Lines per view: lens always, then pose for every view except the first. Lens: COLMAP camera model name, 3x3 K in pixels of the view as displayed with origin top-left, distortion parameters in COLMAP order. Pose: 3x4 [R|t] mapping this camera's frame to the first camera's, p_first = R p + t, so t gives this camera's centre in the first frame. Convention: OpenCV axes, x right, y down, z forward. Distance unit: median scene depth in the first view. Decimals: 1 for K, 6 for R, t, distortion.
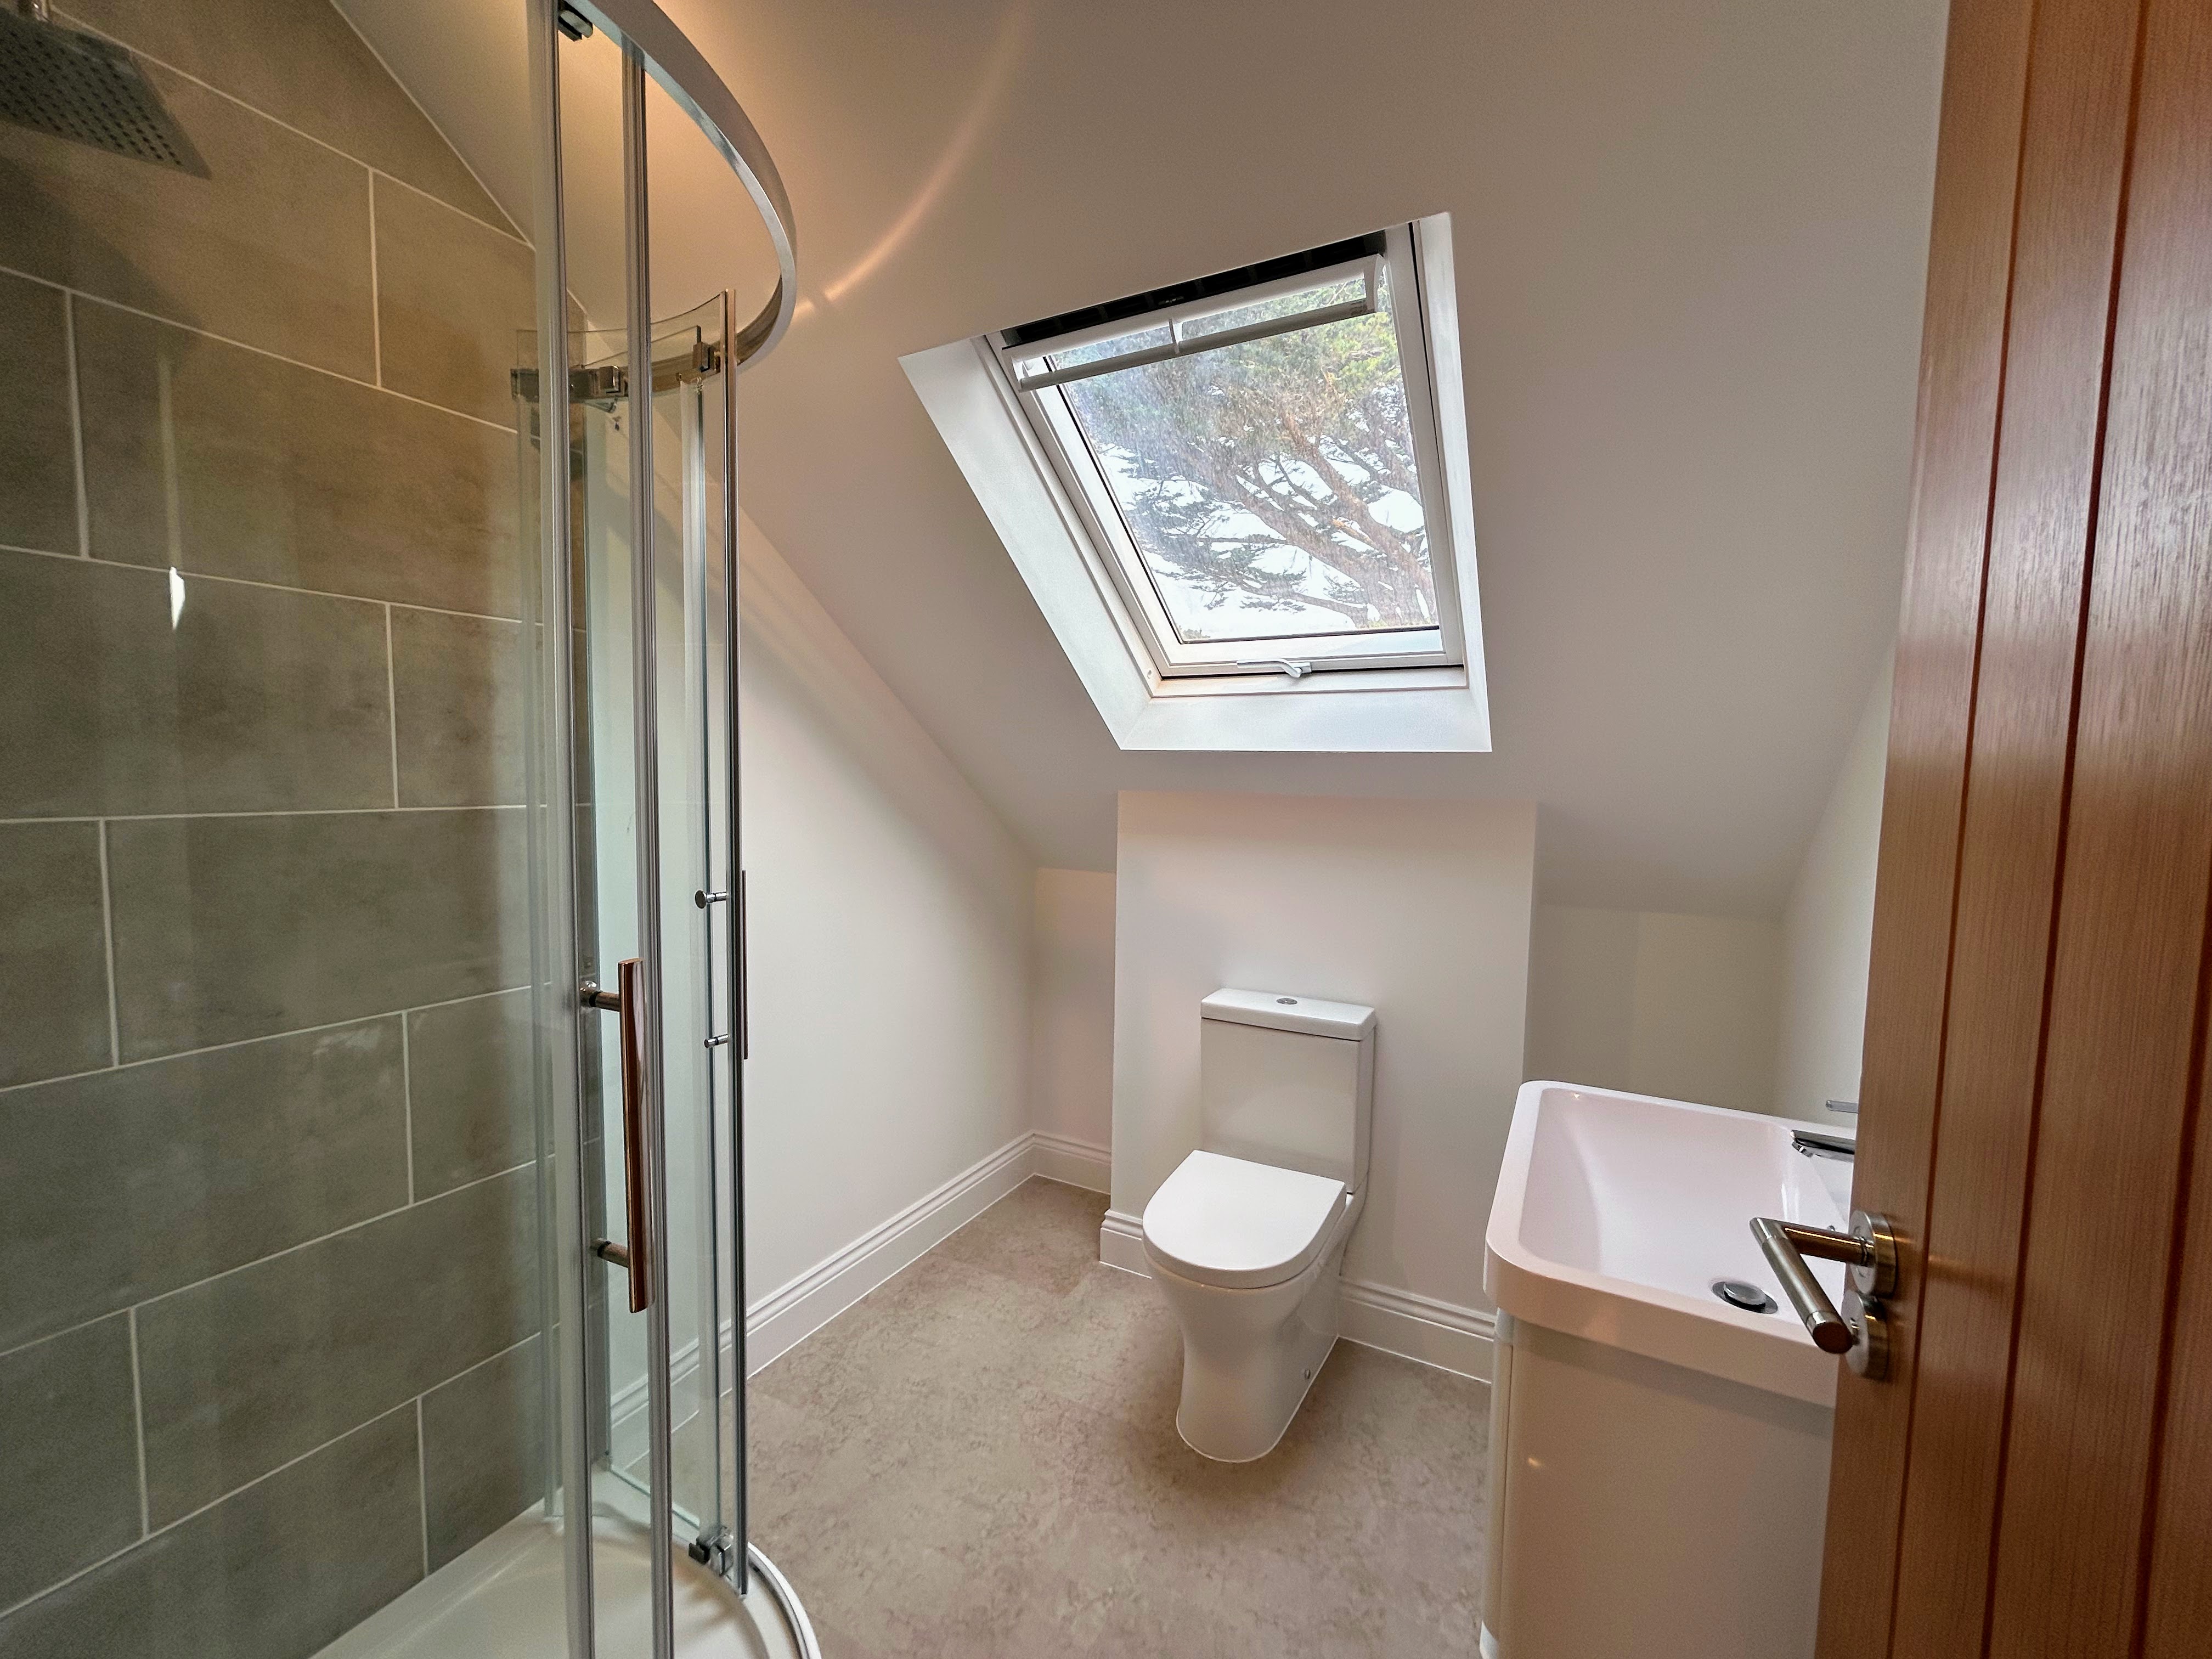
lens RADIAL K [[885.5, 0, 1106.0], [0, 885.5, 829.5], [0, 0, 1]] dist [0.000790, -0.000110]
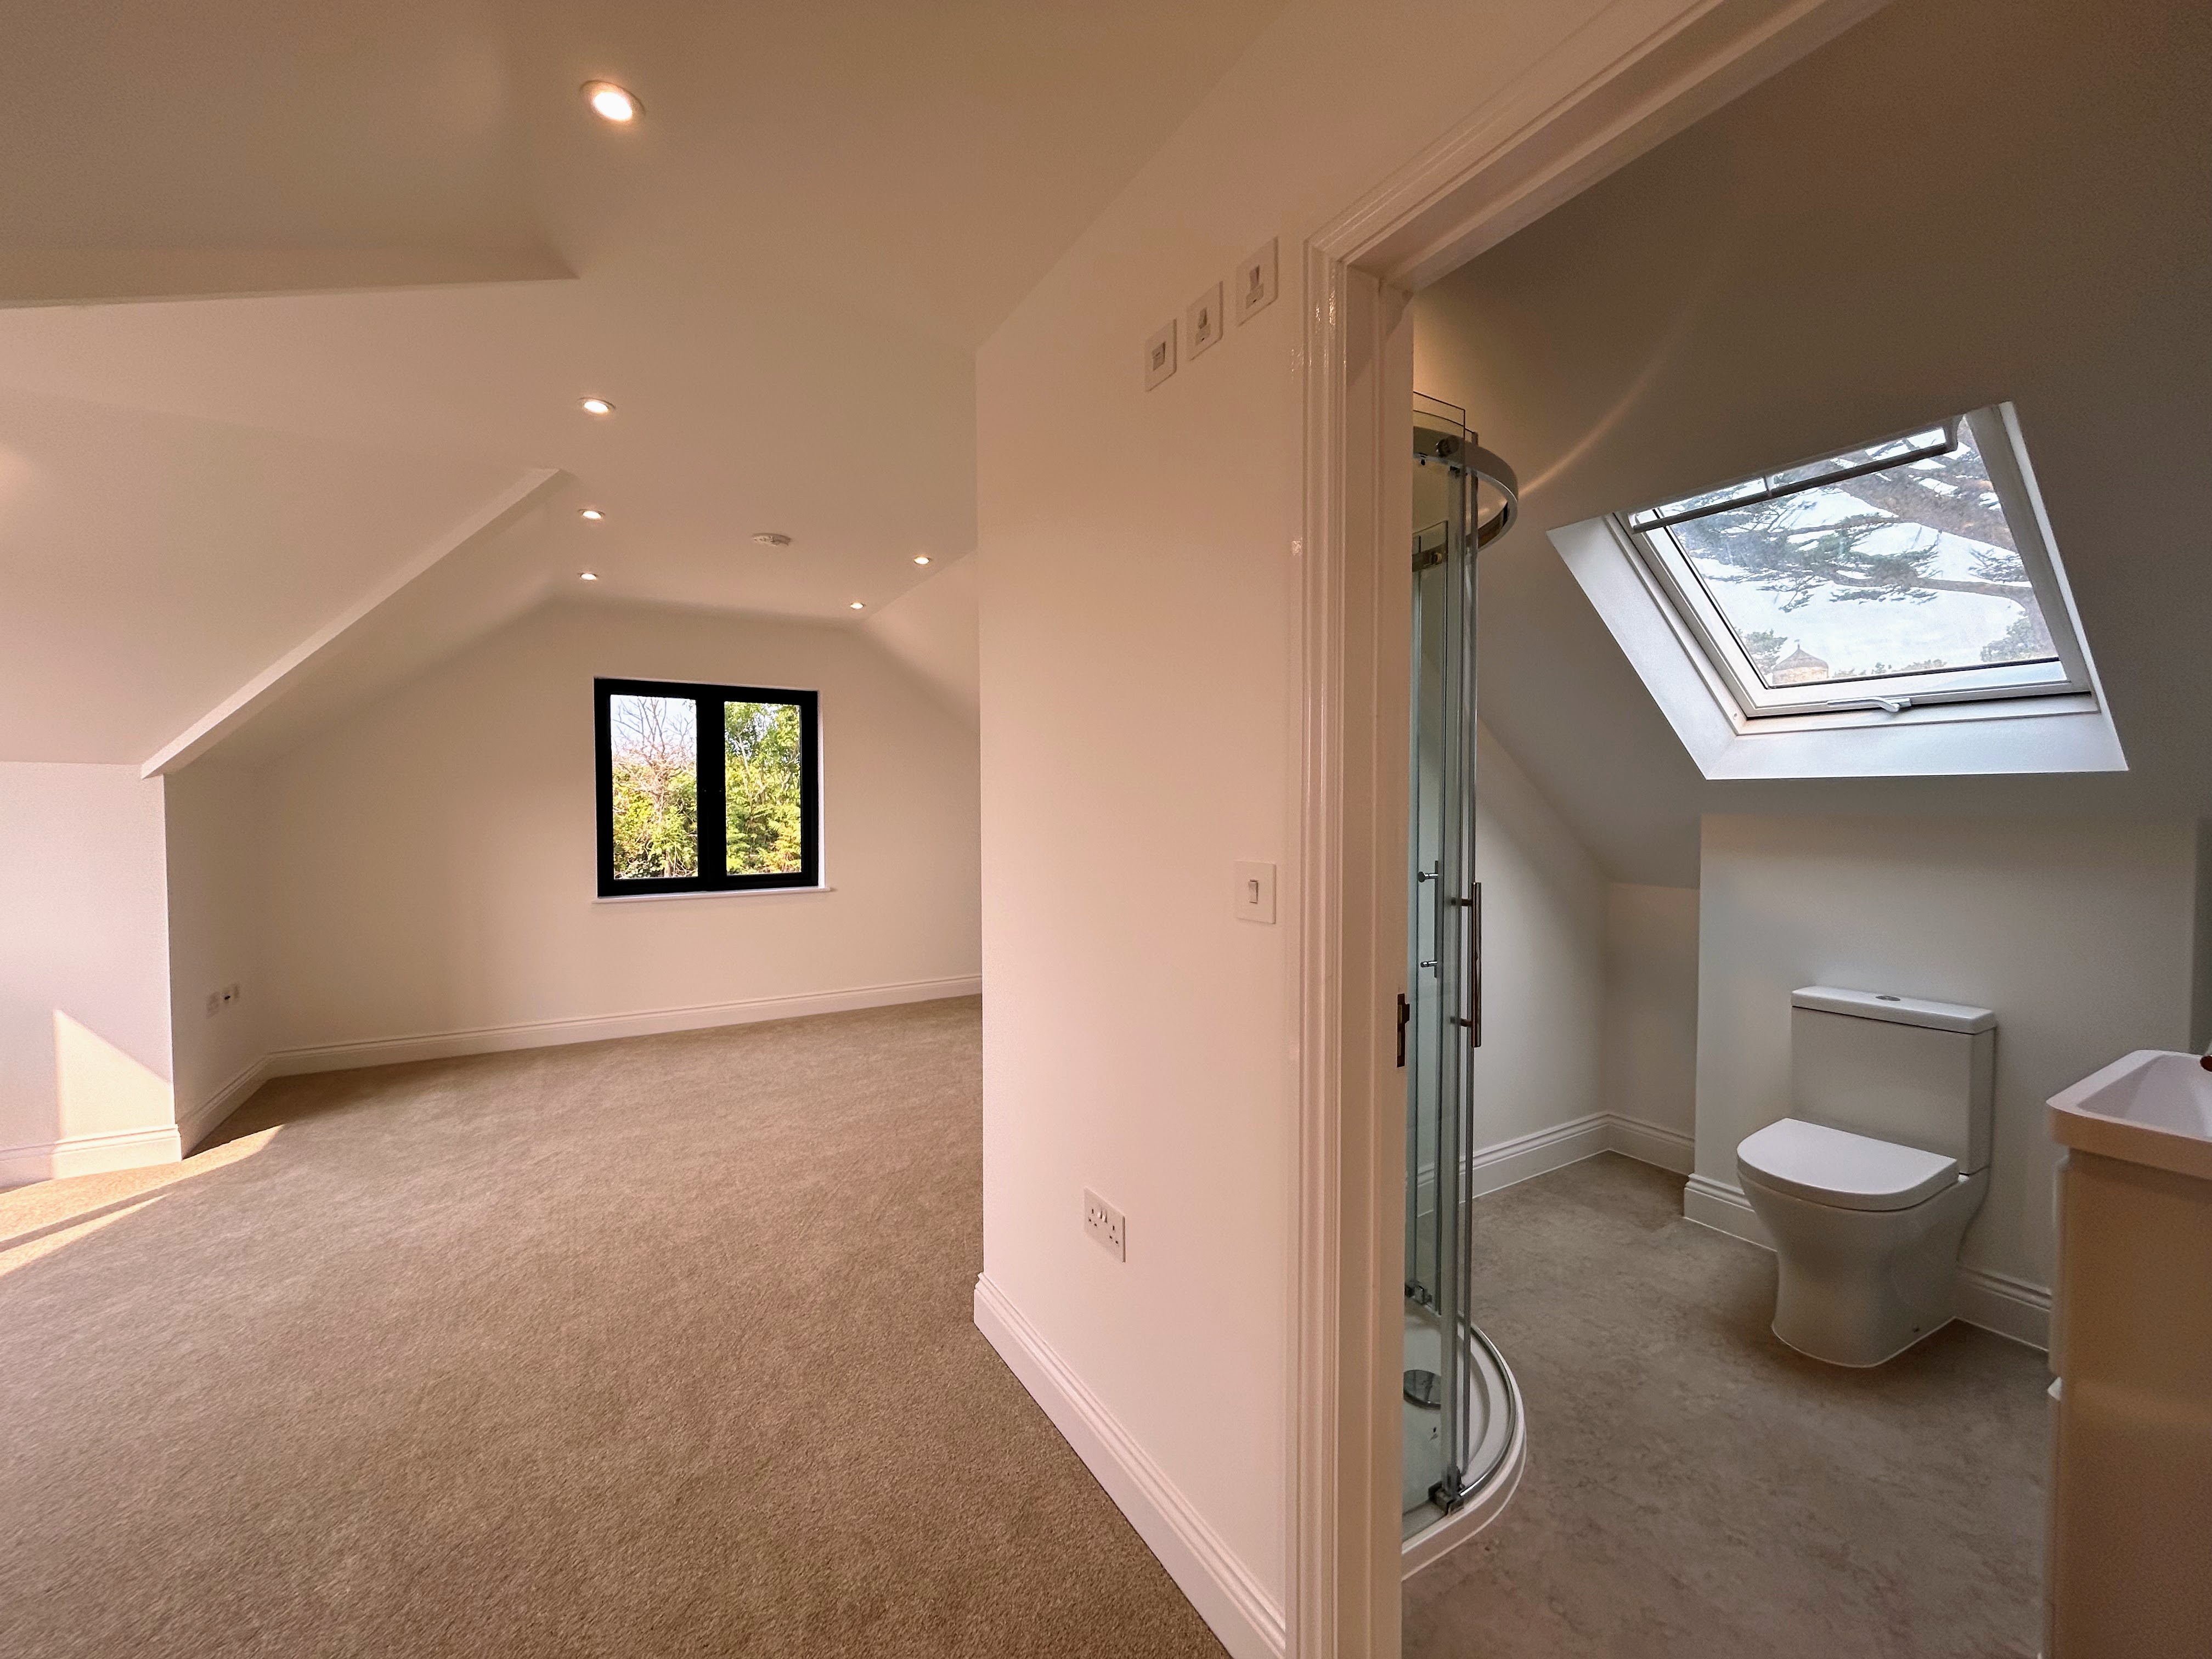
lens RADIAL K [[885.5, 0, 1106.0], [0, 885.5, 829.5], [0, 0, 1]] dist [0.000790, -0.000110]
pose [[0.858296, -0.003577, -0.513143, -0.070841], [-0.018239, 0.999131, -0.037473, 0.041026], [0.512831, 0.041522, 0.857485, -0.489836]]
